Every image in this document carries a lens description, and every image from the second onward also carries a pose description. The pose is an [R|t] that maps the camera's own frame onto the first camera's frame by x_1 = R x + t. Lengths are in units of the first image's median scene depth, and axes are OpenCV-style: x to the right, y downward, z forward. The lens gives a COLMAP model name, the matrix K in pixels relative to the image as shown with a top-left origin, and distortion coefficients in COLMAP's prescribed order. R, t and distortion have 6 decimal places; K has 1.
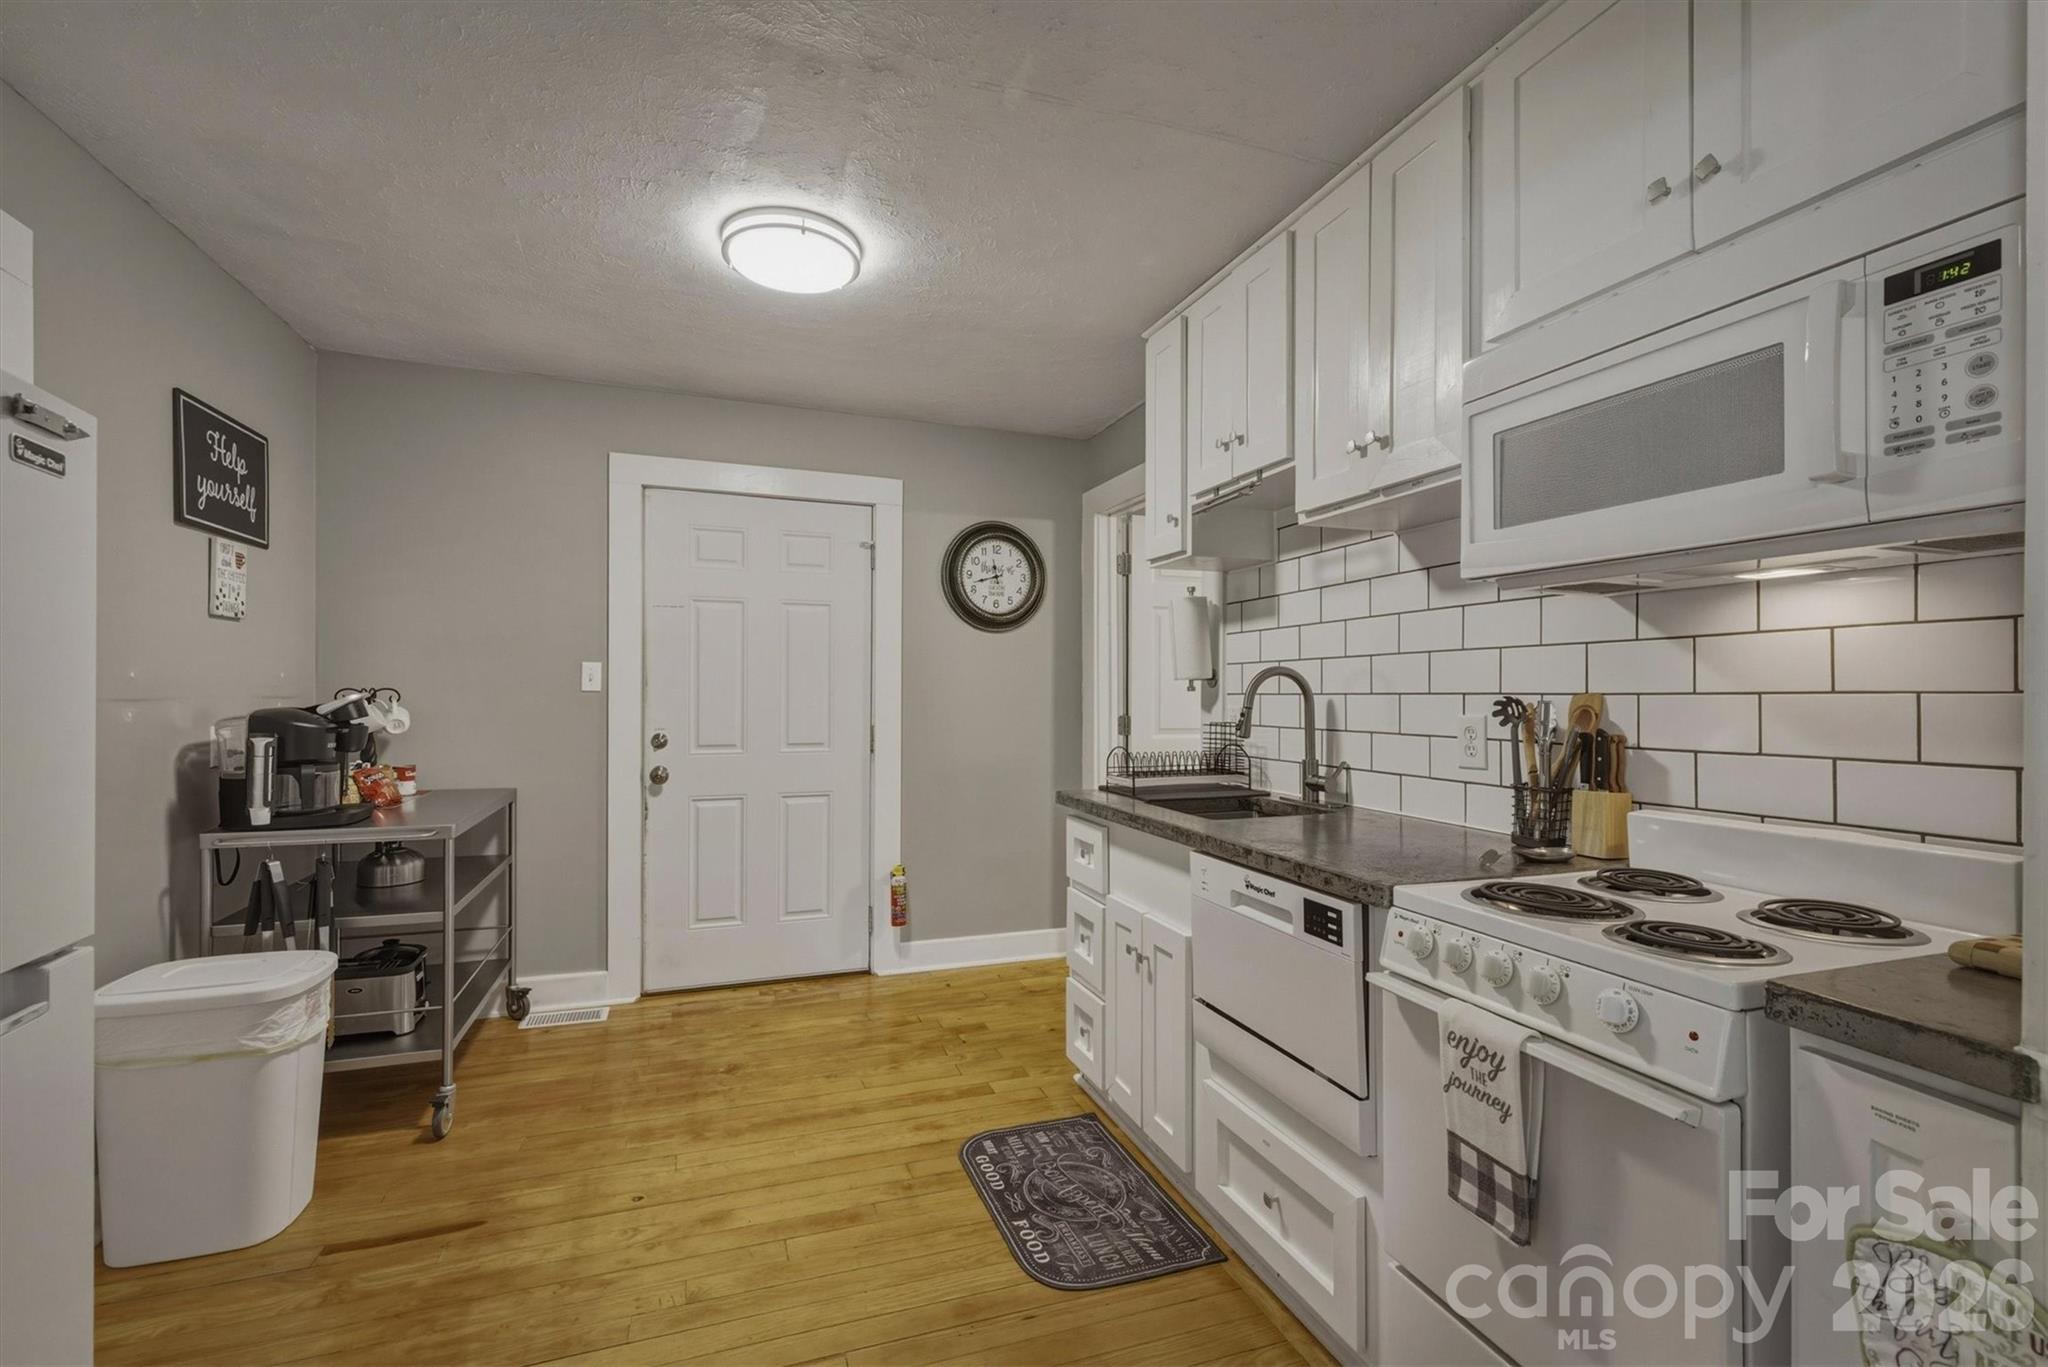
lens RADIAL K [[853.0, 0, 1028.9], [0, 853.0, 685.6], [0, 0, 1]] dist [-0.003142, -0.000421]
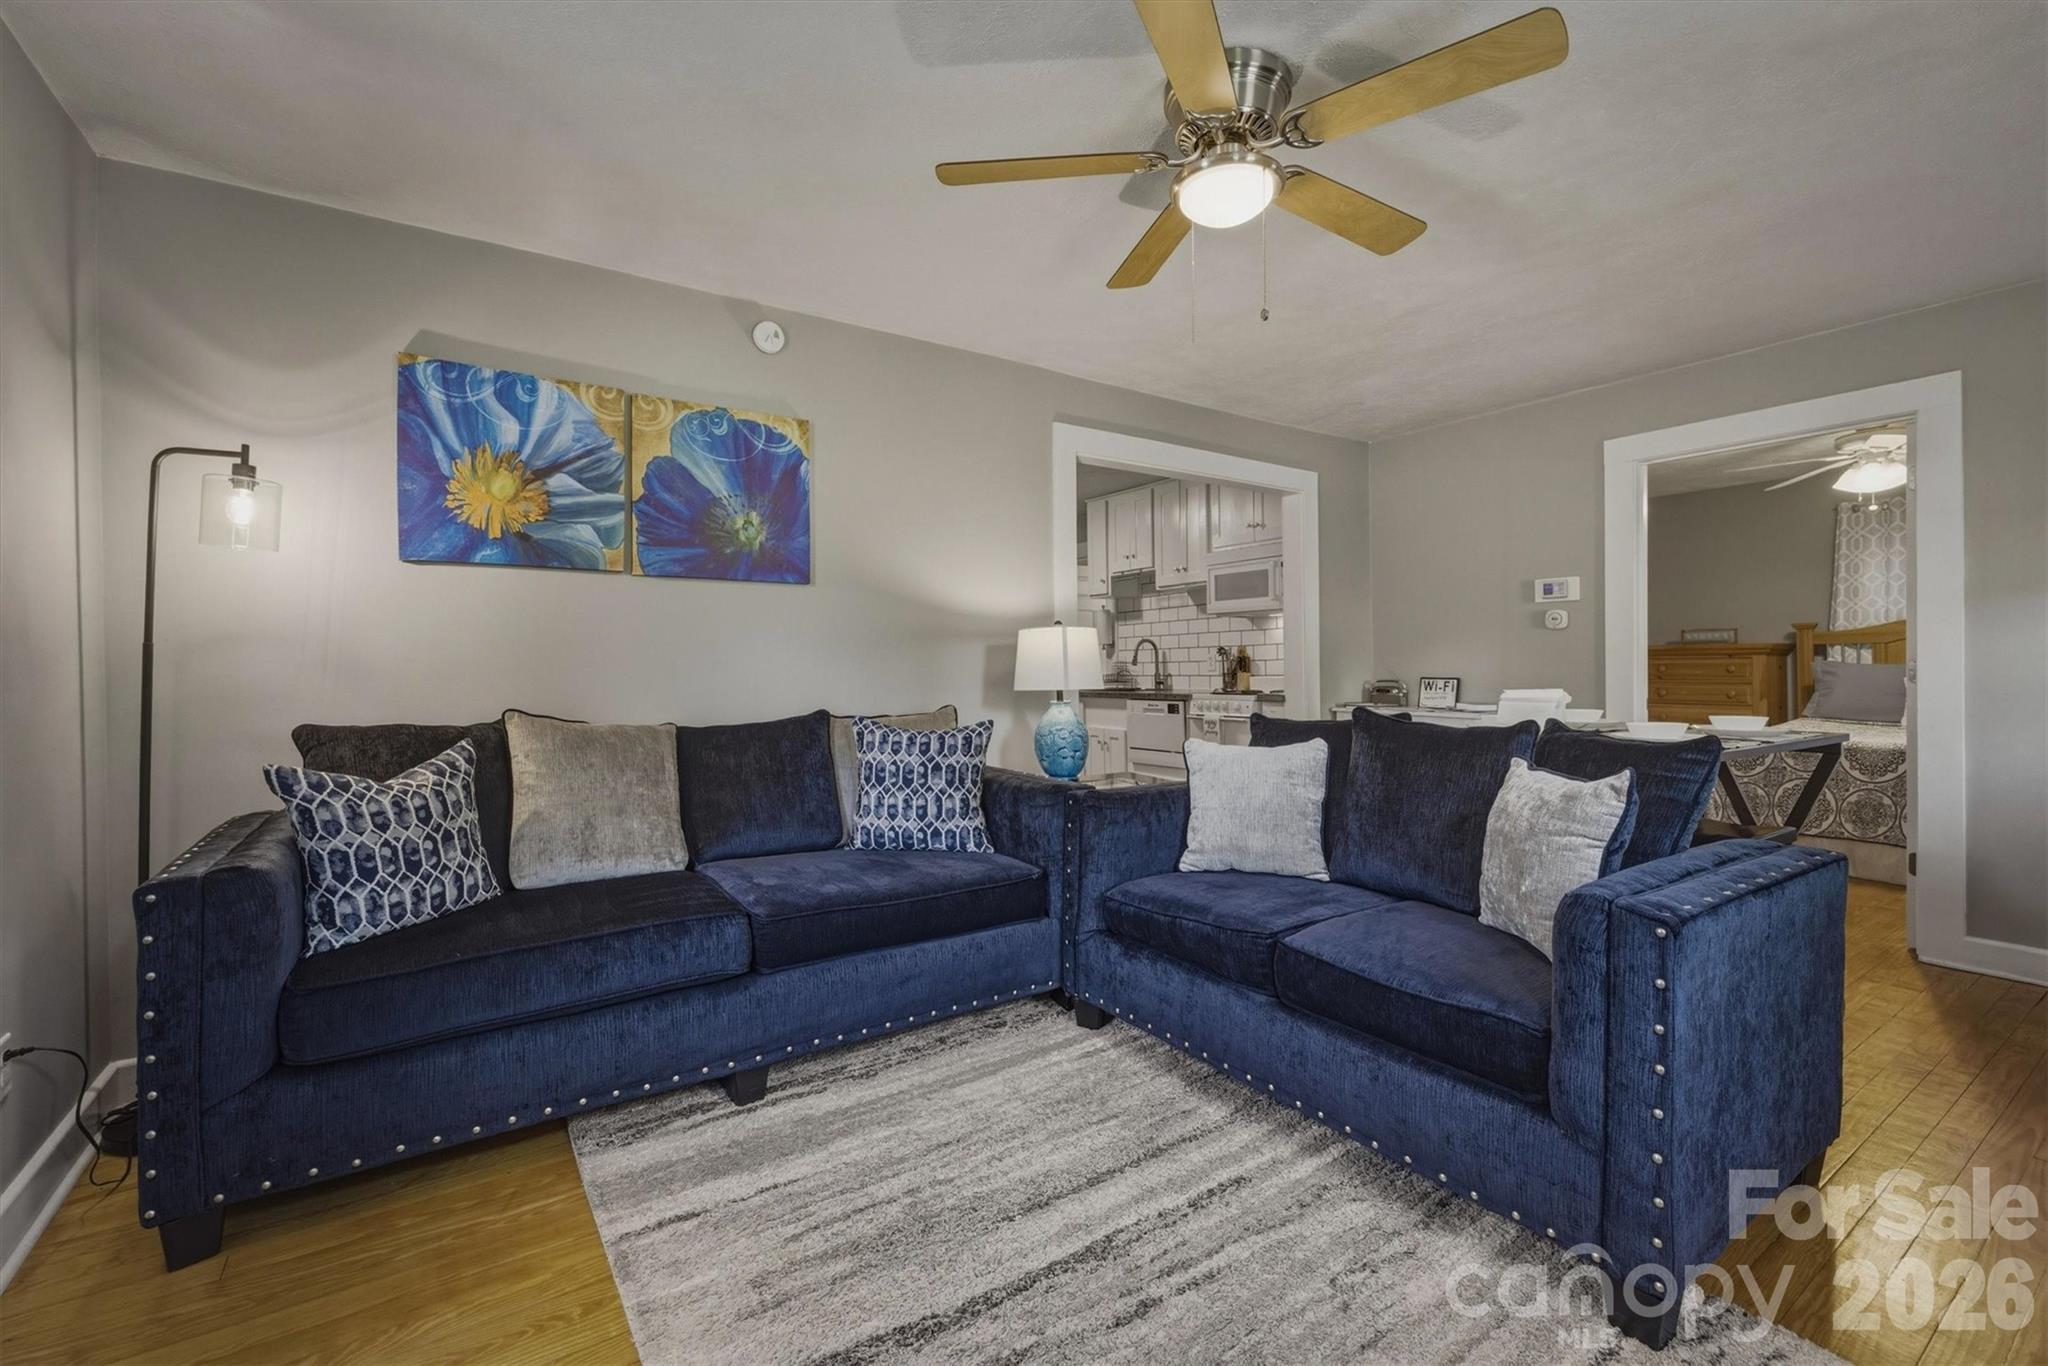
lens RADIAL K [[853.0, 0, 1017.0], [0, 853.0, 678.6], [0, 0, 1]] dist [-0.003142, -0.000421]
pose [[0.970585, -0.025376, 0.239419, -0.867372], [0.020468, 0.999527, 0.022966, 0.037588], [-0.239888, -0.017390, 0.970645, -1.755385]]
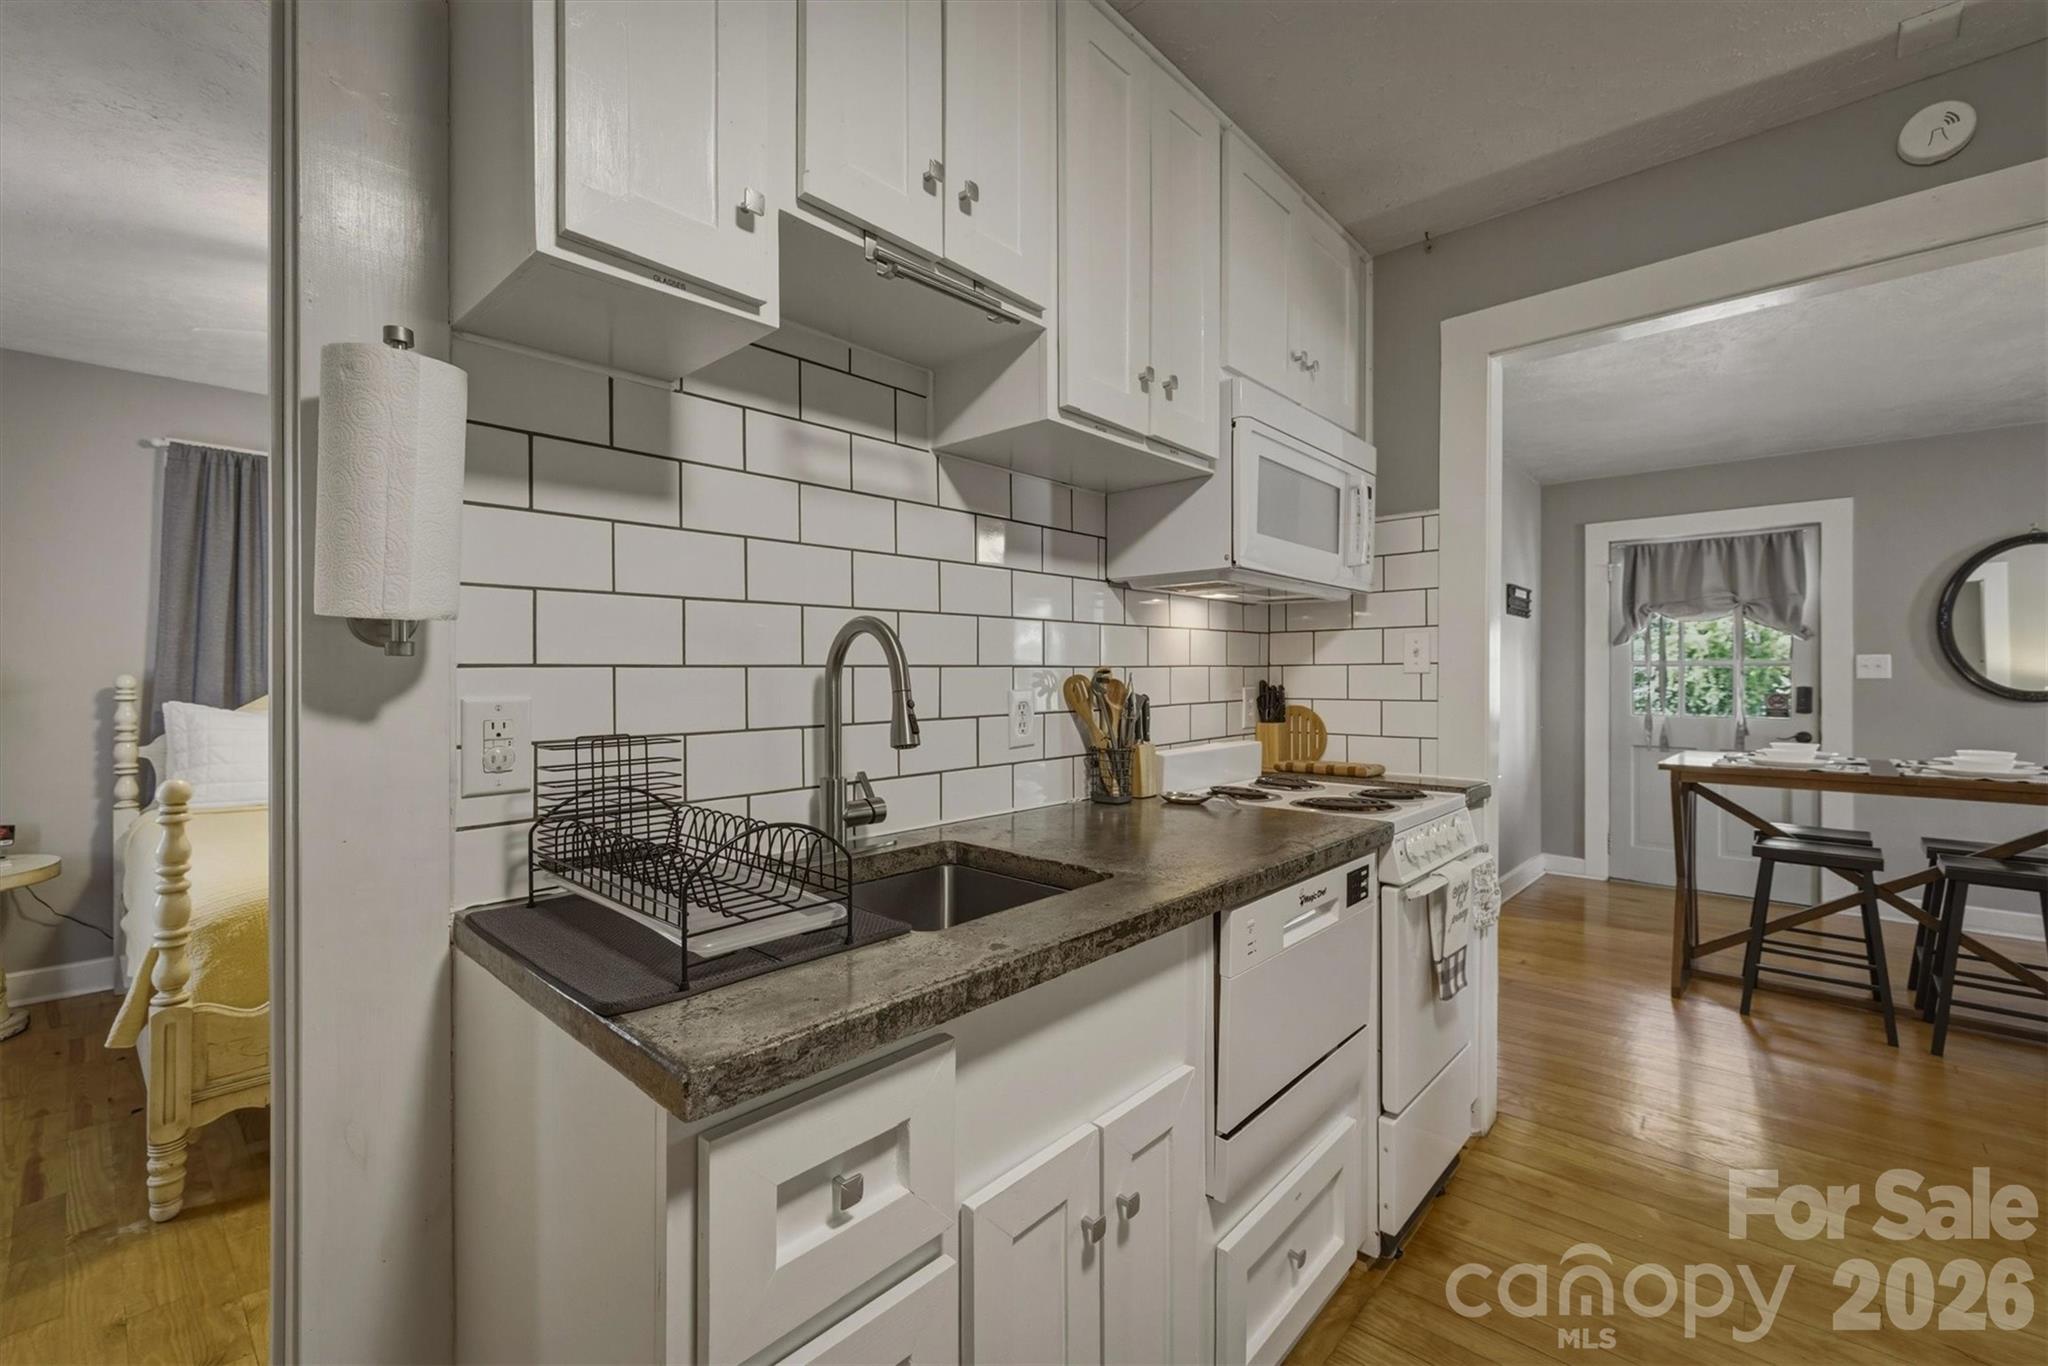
lens RADIAL K [[853.0, 0, 1024.2], [0, 853.0, 683.9], [0, 0, 1]] dist [-0.003142, -0.000421]
pose [[-0.454363, -0.017779, 0.890639, -0.286992], [-0.011143, 0.999836, 0.014274, 0.014131], [-0.890747, -0.003439, -0.454487, 1.332415]]
